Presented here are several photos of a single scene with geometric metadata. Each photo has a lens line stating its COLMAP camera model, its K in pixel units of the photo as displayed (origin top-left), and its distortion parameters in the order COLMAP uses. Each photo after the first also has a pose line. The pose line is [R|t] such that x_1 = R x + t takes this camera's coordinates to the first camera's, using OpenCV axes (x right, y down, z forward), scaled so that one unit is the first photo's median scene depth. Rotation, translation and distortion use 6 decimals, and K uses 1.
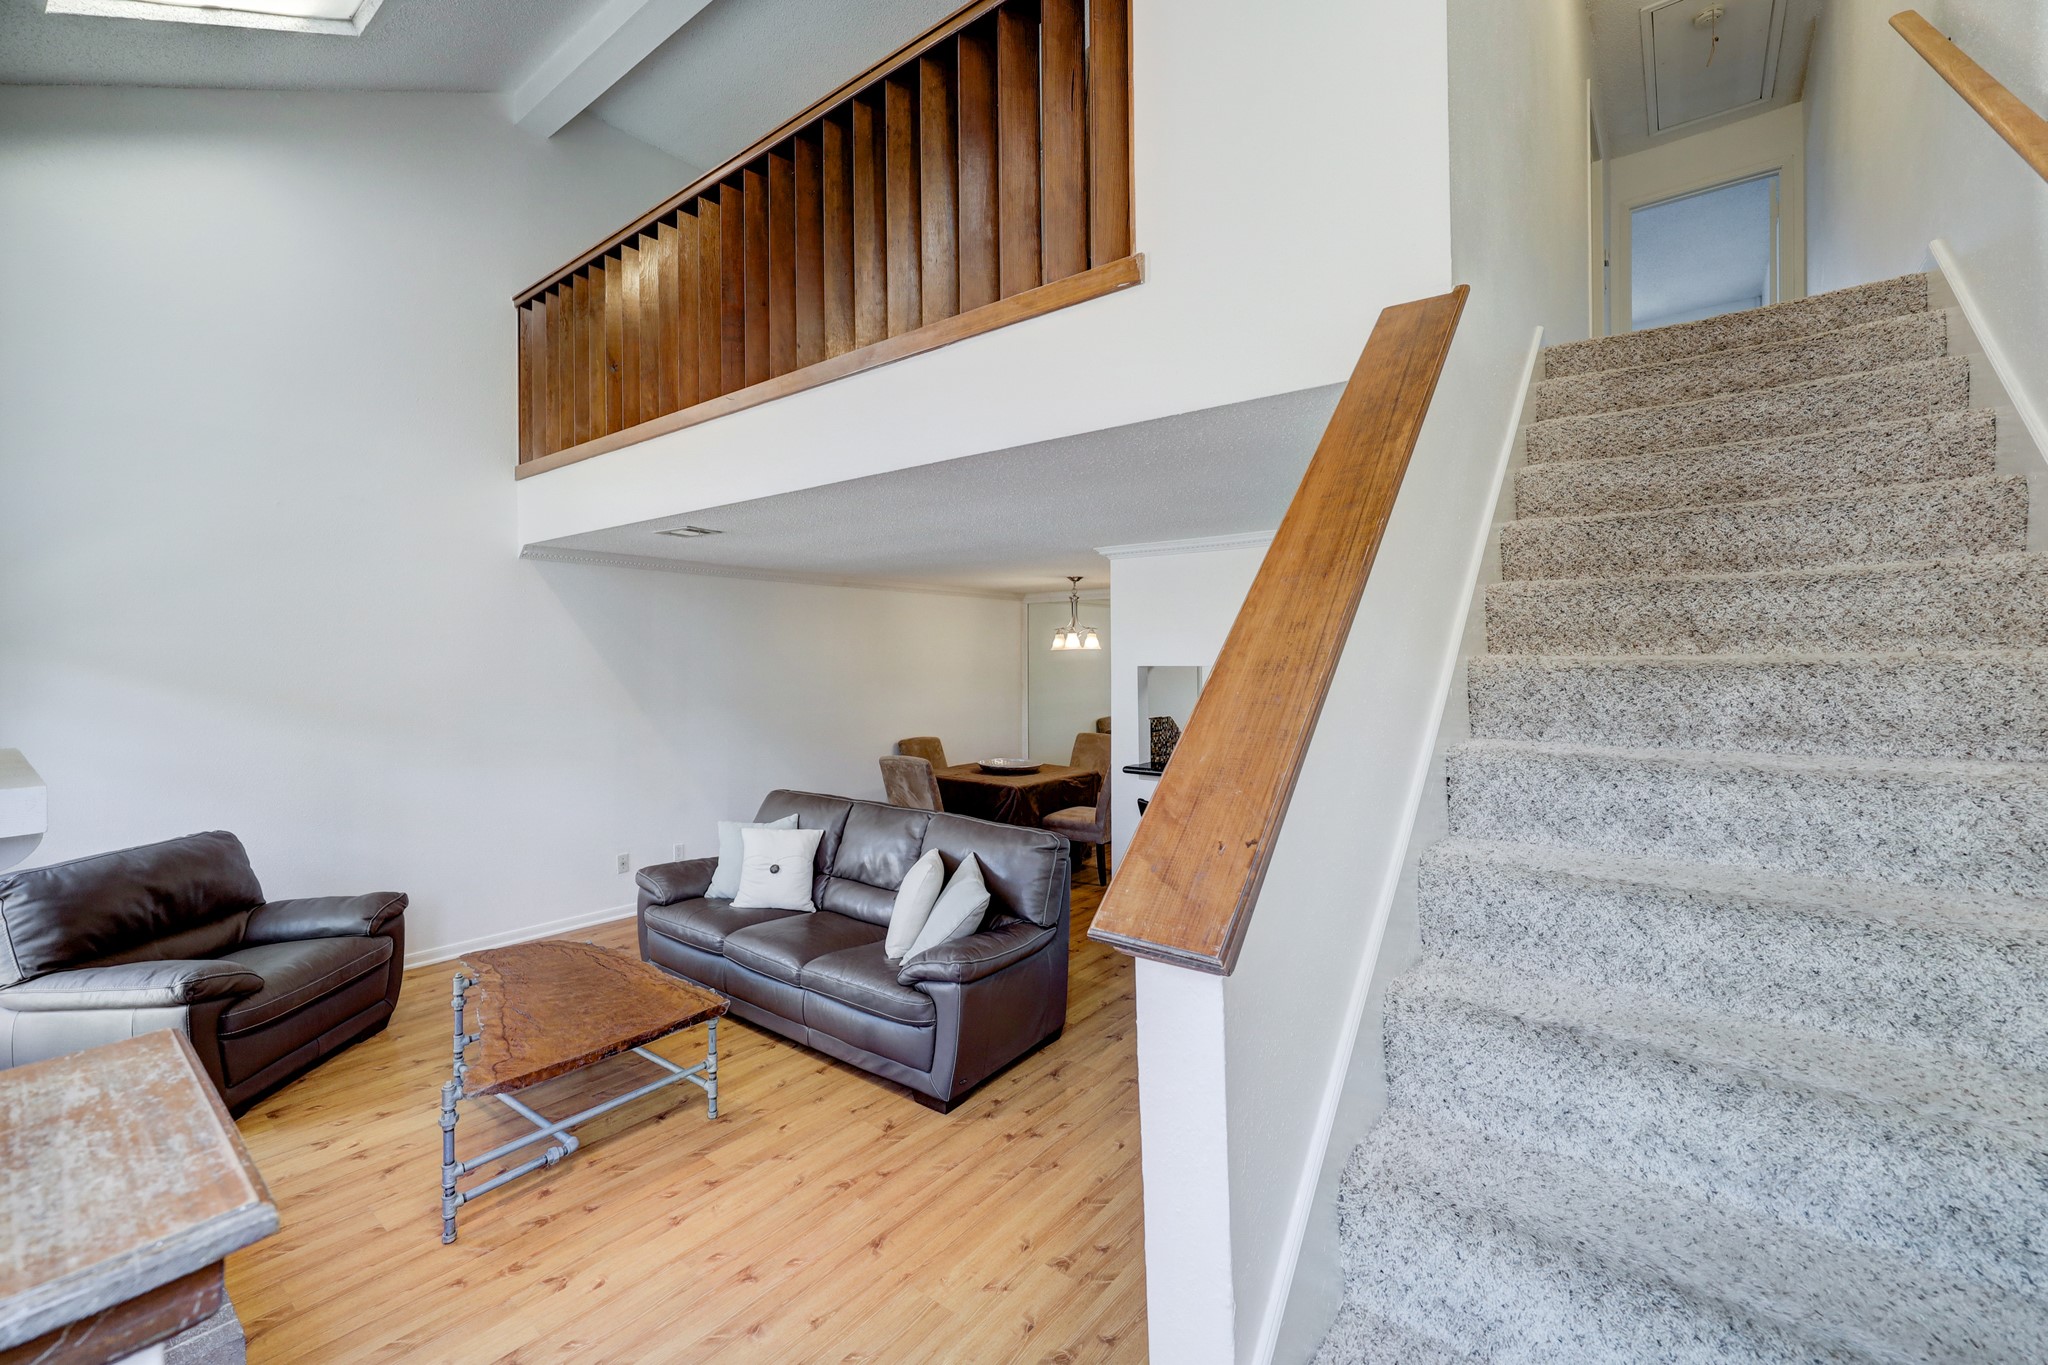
lens RADIAL K [[830.7, 0, 1025.4], [0, 830.7, 656.5], [0, 0, 1]] dist [-0.002082, 0.000169]
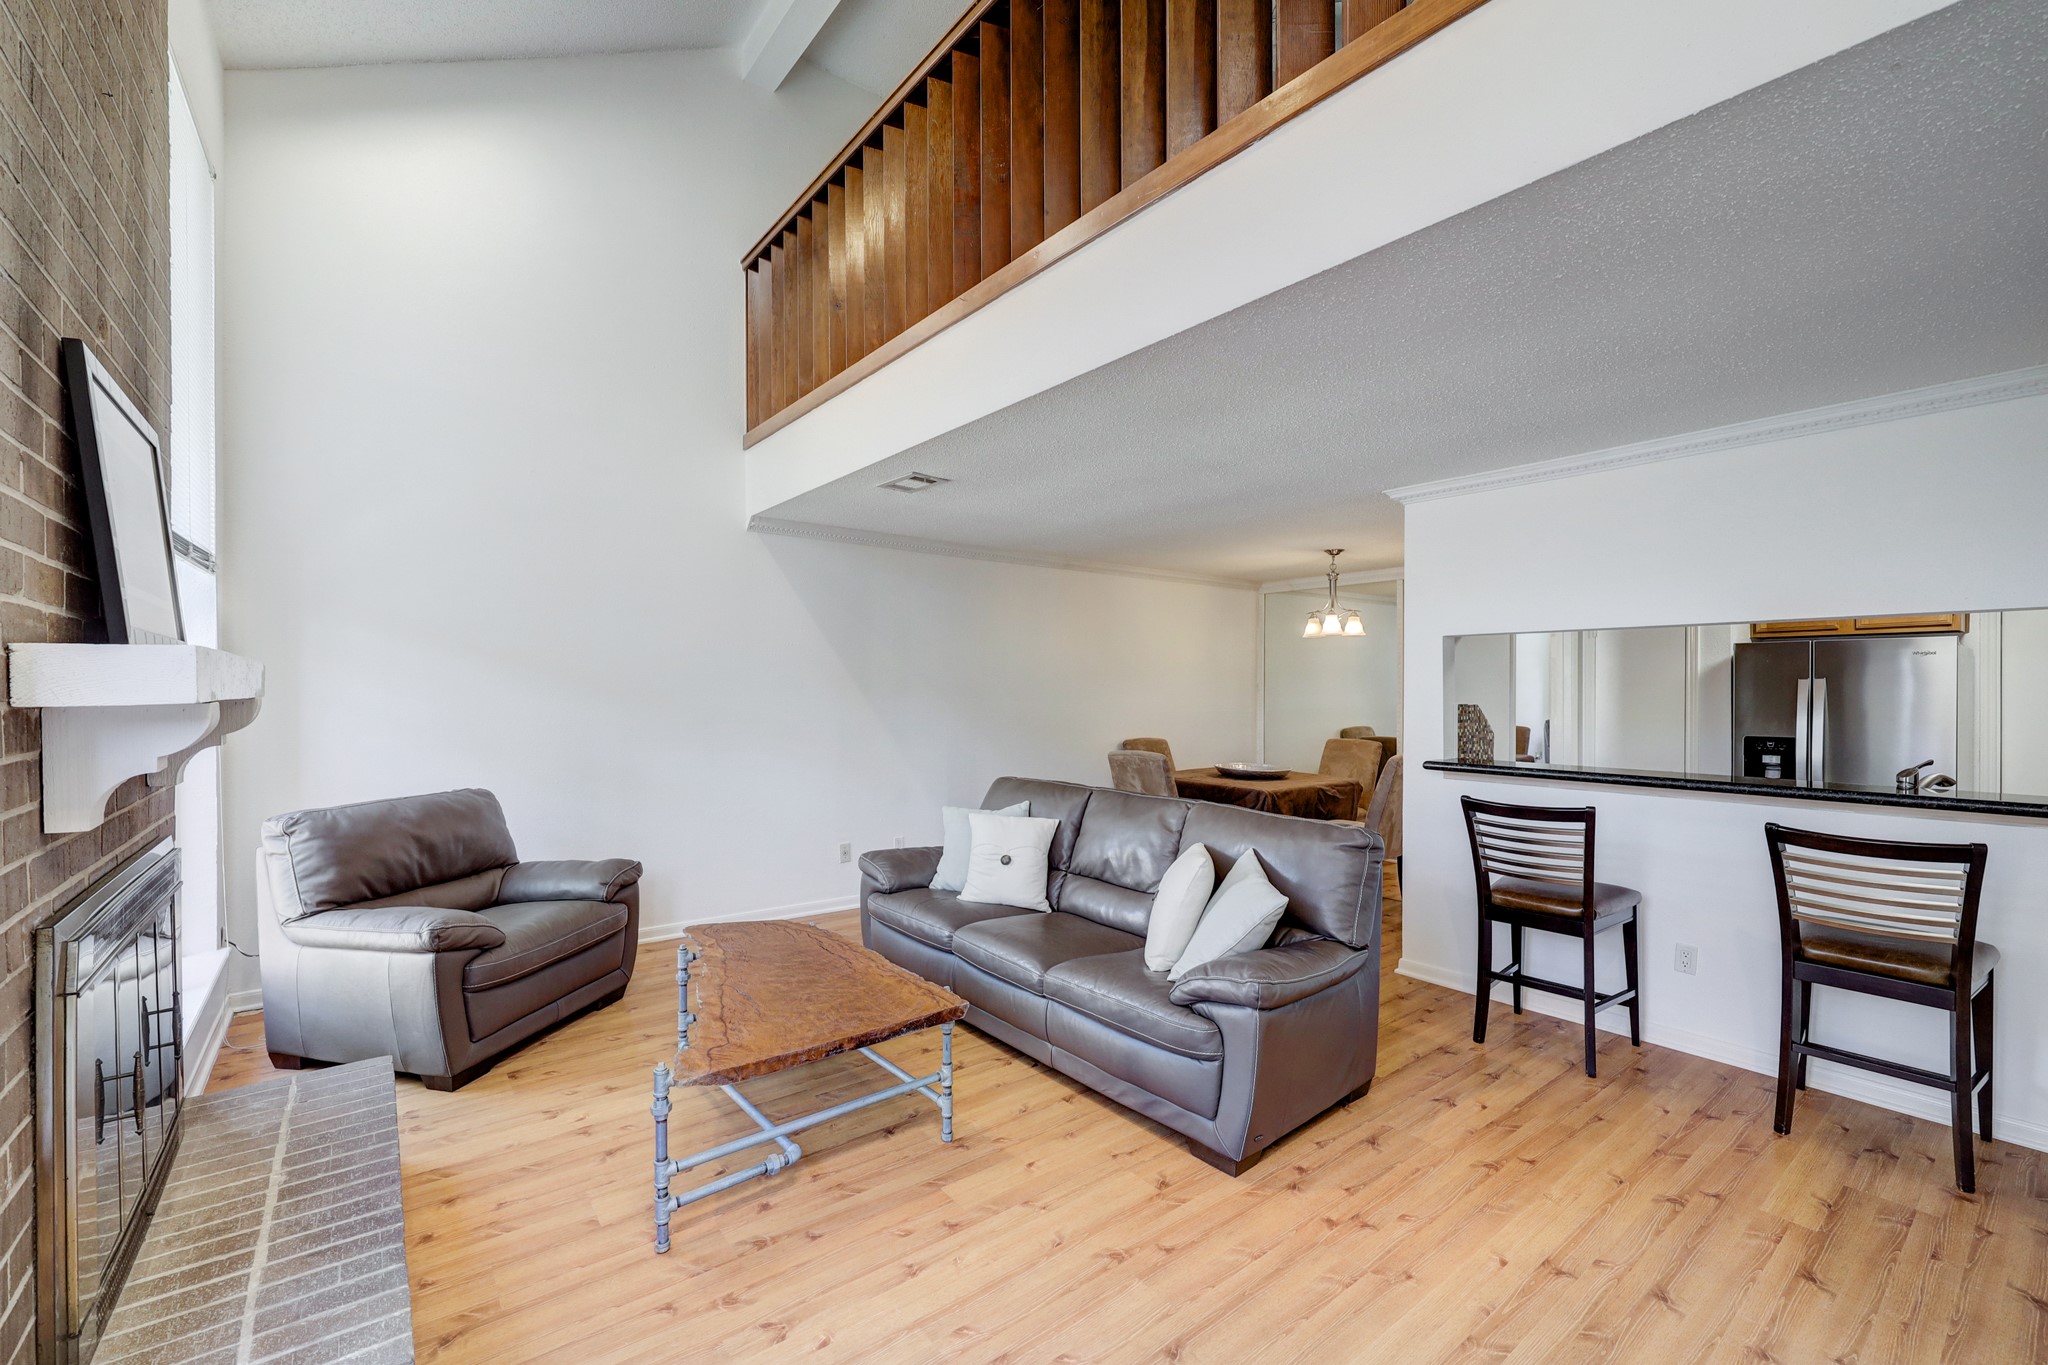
lens RADIAL K [[841.8, 0, 1014.4], [0, 841.8, 690.2], [0, 0, 1]] dist [-0.001768, -0.000052]
pose [[0.969256, 0.005236, -0.246000, -0.099181], [-0.002736, 0.999941, 0.010500, 0.088106], [0.246041, -0.009504, 0.969213, 0.188816]]
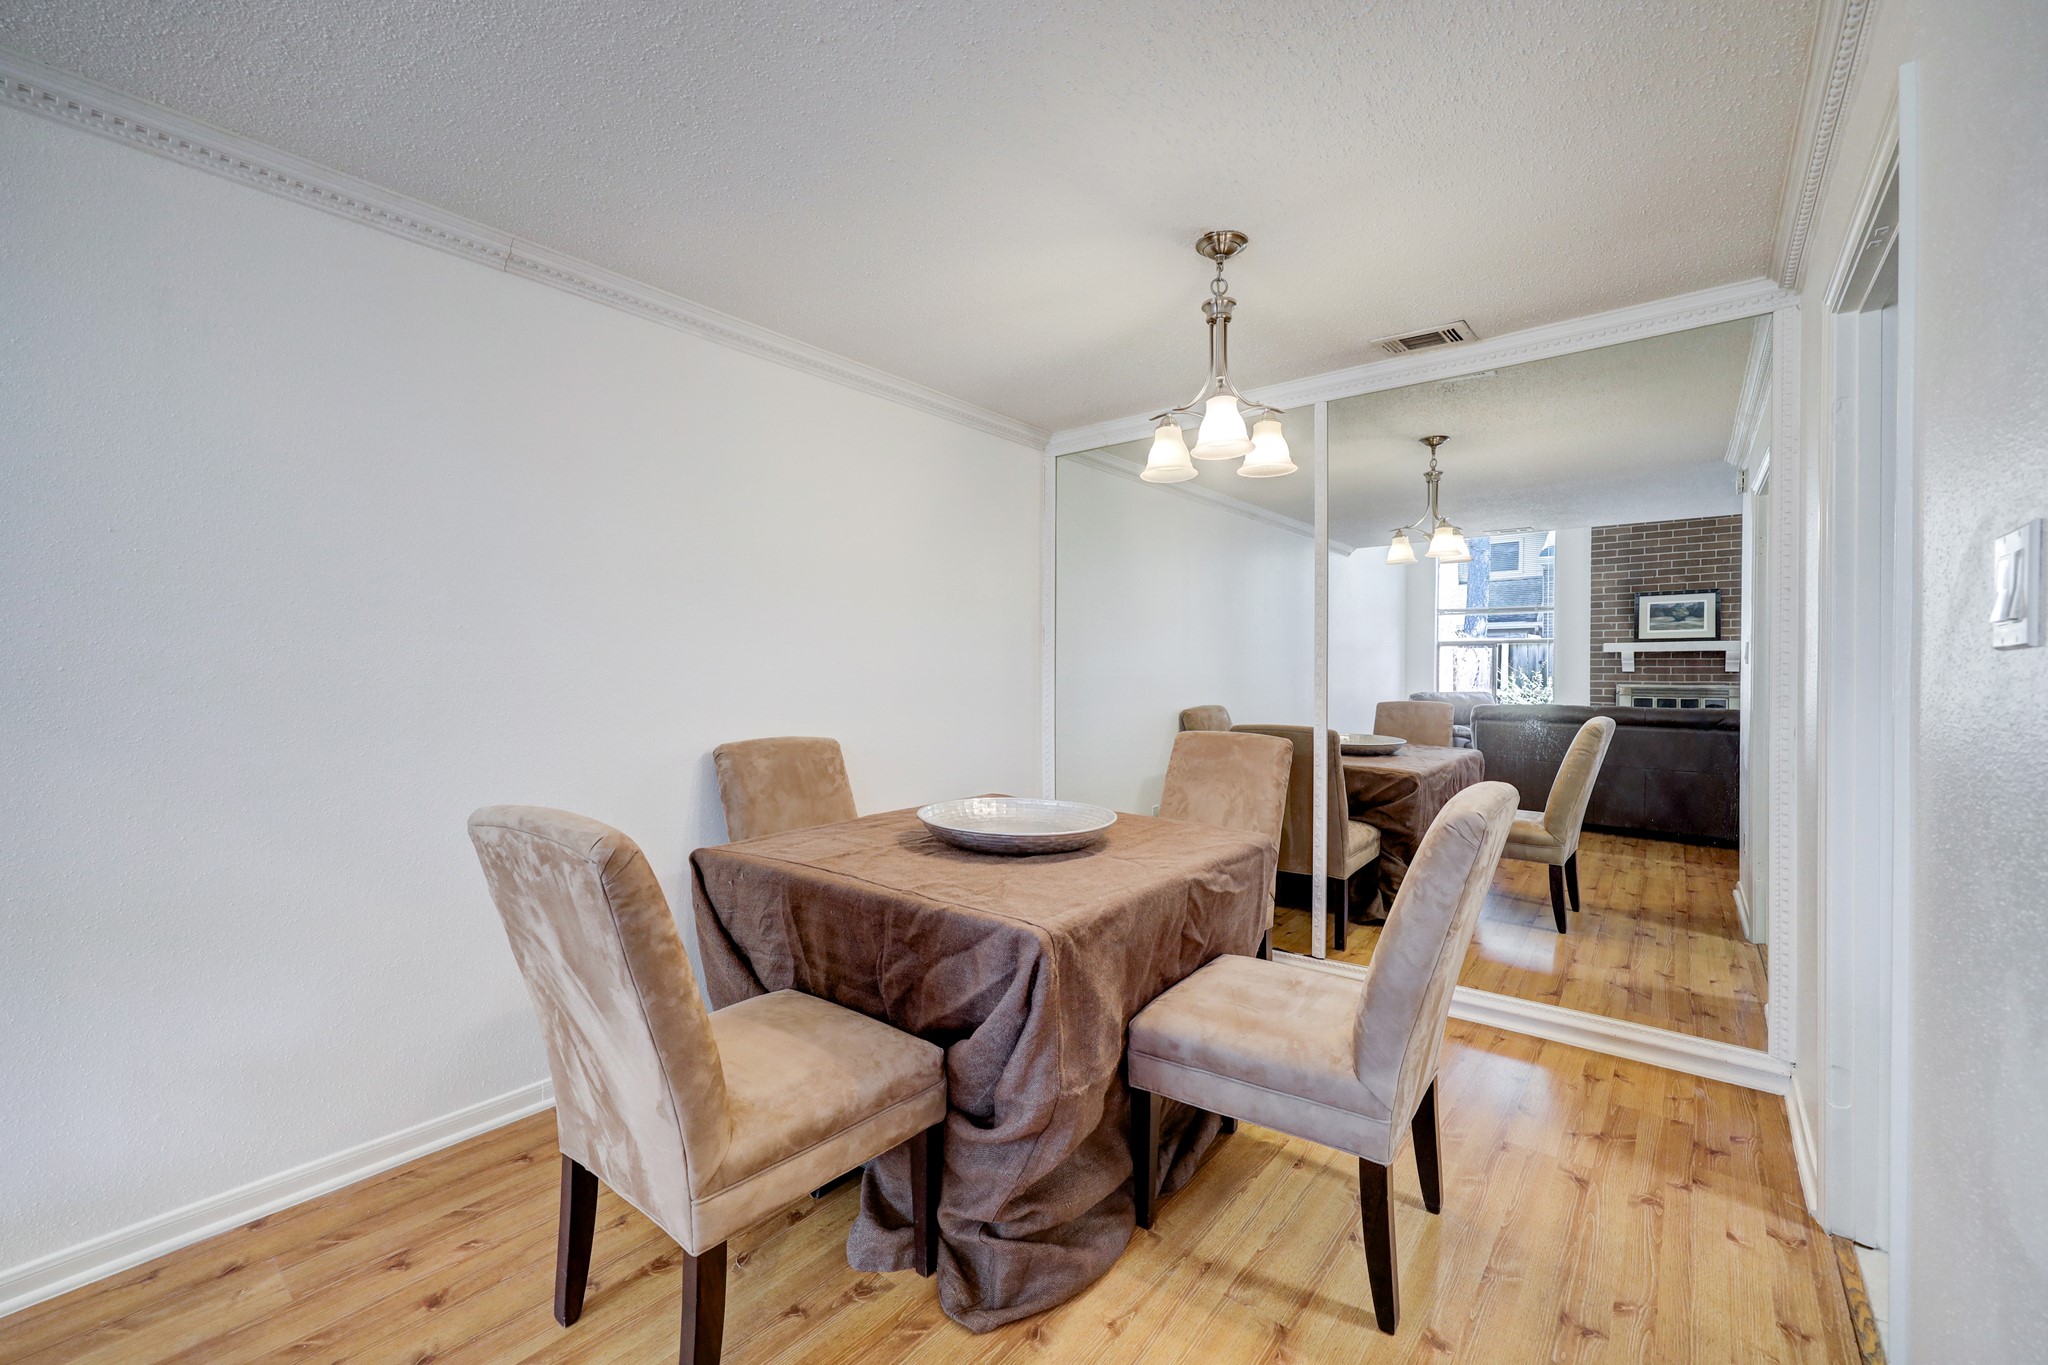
lens RADIAL K [[841.8, 0, 1014.4], [0, 841.8, 690.2], [0, 0, 1]] dist [-0.001768, -0.000052]
pose [[0.999637, 0.002005, -0.026870, -0.024685], [-0.001172, 0.999519, 0.031002, 0.151433], [0.026919, -0.030959, 0.999158, 1.495206]]
